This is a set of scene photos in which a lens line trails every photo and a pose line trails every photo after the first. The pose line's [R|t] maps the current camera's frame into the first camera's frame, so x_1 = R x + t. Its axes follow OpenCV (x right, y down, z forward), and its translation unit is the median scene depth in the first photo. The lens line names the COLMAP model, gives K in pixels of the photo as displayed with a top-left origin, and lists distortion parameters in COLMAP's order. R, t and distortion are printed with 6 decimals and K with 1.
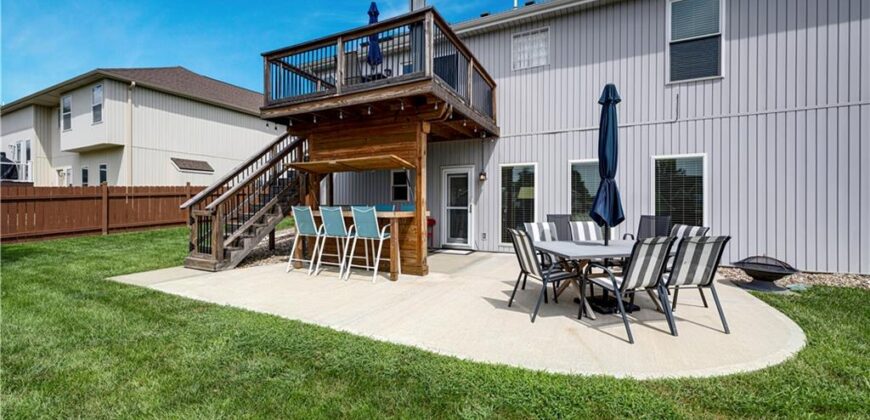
lens RADIAL K [[348.2, 0, 434.8], [0, 348.2, 204.1], [0, 0, 1]] dist [-0.002459, 0.000706]
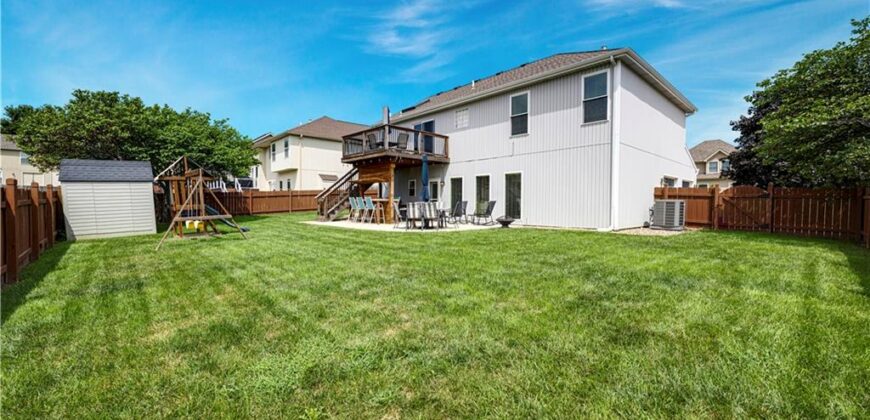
lens RADIAL K [[348.2, 0, 434.1], [0, 348.2, 206.8], [0, 0, 1]] dist [-0.002459, 0.000706]
pose [[0.937008, 0.003696, -0.349289, 0.793528], [-0.001294, 0.999974, 0.007109, 0.041439], [0.349307, -0.006209, 0.936988, -0.883405]]
